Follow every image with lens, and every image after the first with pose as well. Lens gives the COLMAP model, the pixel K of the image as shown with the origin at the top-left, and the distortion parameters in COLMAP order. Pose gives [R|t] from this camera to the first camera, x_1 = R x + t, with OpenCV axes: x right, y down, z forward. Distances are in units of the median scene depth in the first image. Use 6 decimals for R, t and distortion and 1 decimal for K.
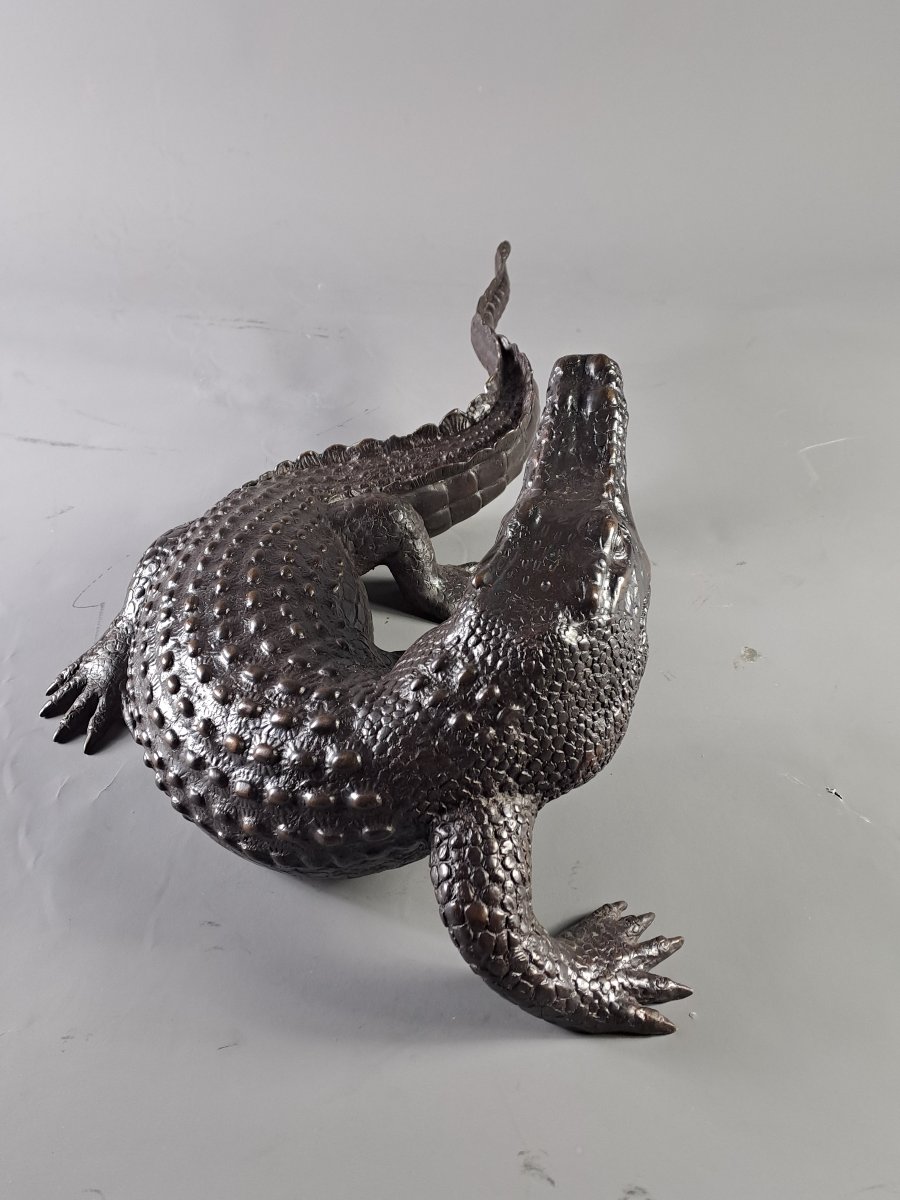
lens RADIAL K [[939.3, 0, 436.1], [0, 939.3, 561.4], [0, 0, 1]] dist [0.110259, -0.207449]
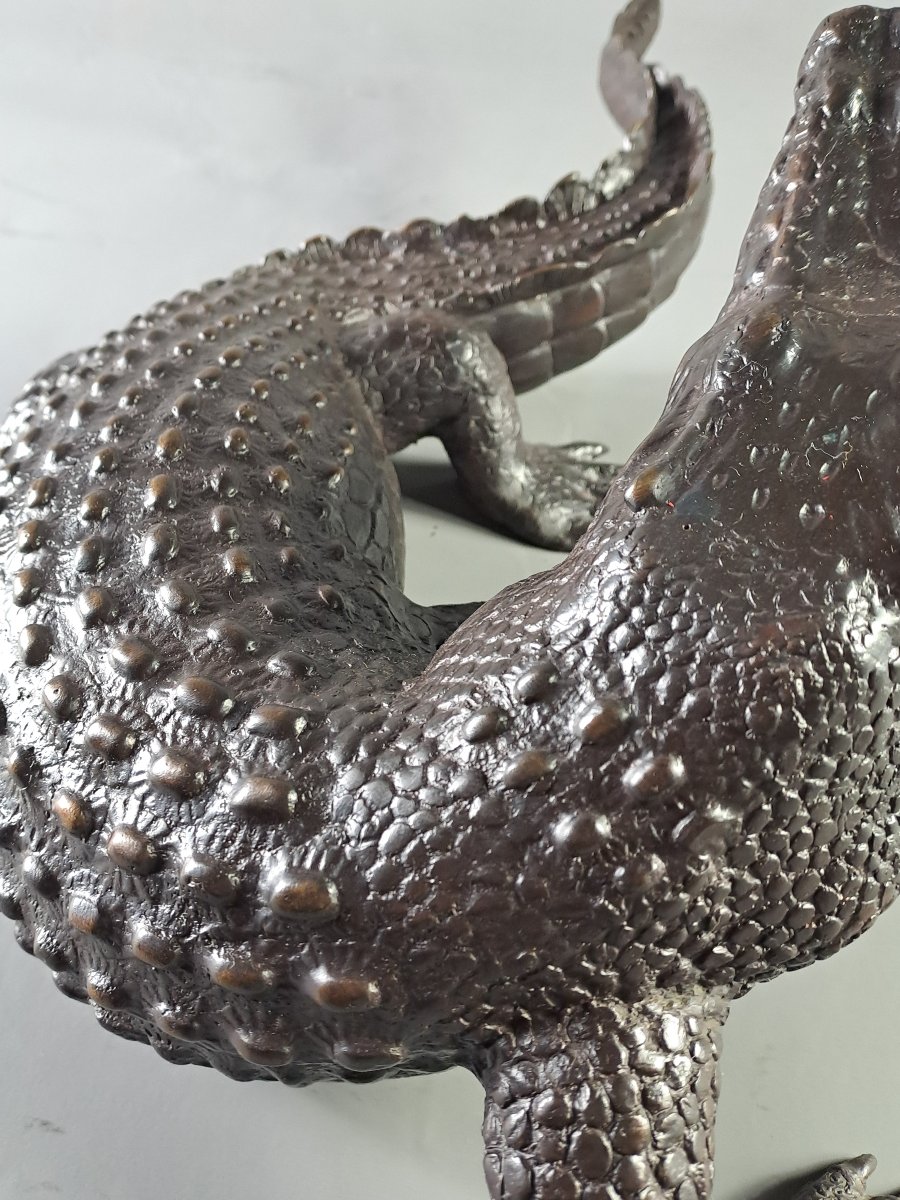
lens RADIAL K [[939.3, 0, 436.1], [0, 939.3, 561.4], [0, 0, 1]] dist [0.110259, -0.207449]
pose [[0.995966, 0.068830, -0.057577, -0.020407], [-0.060408, 0.988723, 0.137029, -0.000753], [0.066360, -0.132998, 0.988892, 0.570198]]
